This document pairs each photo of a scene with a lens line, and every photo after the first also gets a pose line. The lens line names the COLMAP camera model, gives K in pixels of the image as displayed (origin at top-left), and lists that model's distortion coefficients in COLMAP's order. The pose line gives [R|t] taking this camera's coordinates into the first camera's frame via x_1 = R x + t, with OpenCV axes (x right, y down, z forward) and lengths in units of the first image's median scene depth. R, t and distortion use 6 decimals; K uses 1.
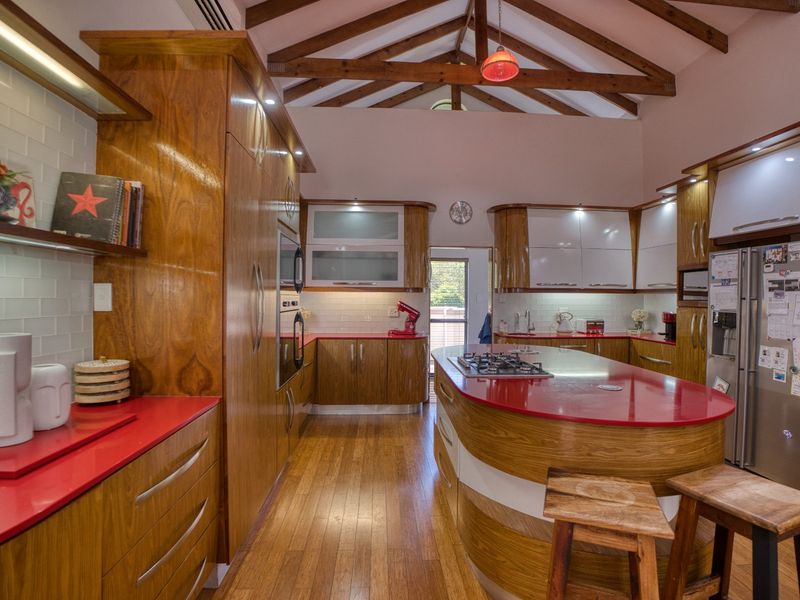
lens RADIAL K [[396.9, 0, 398.7], [0, 396.9, 298.2], [0, 0, 1]] dist [-0.068190, 0.015363]
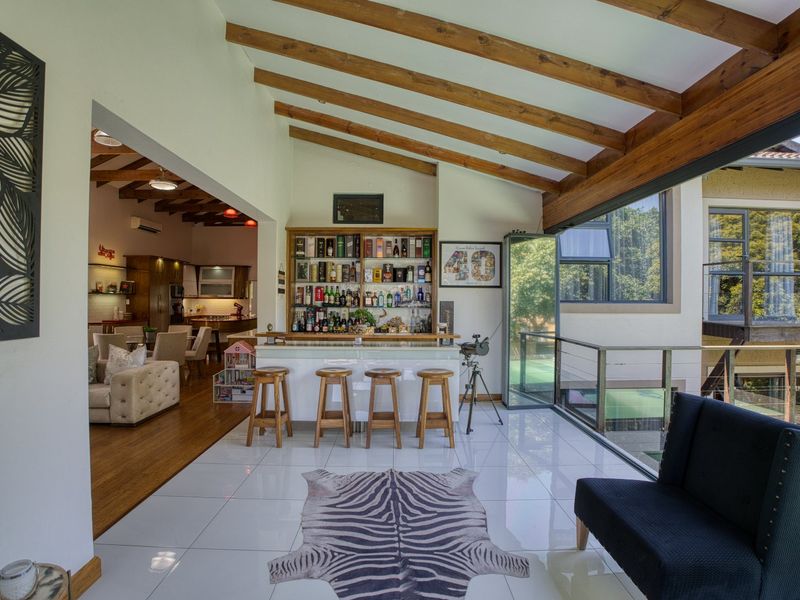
lens RADIAL K [[396.9, 0, 398.7], [0, 396.9, 298.2], [0, 0, 1]] dist [-0.068190, 0.015363]
pose [[0.999270, -0.002065, -0.038143, 1.242708], [0.002021, 0.999997, -0.001198, -0.015925], [0.038146, 0.001120, 0.999272, -1.636150]]
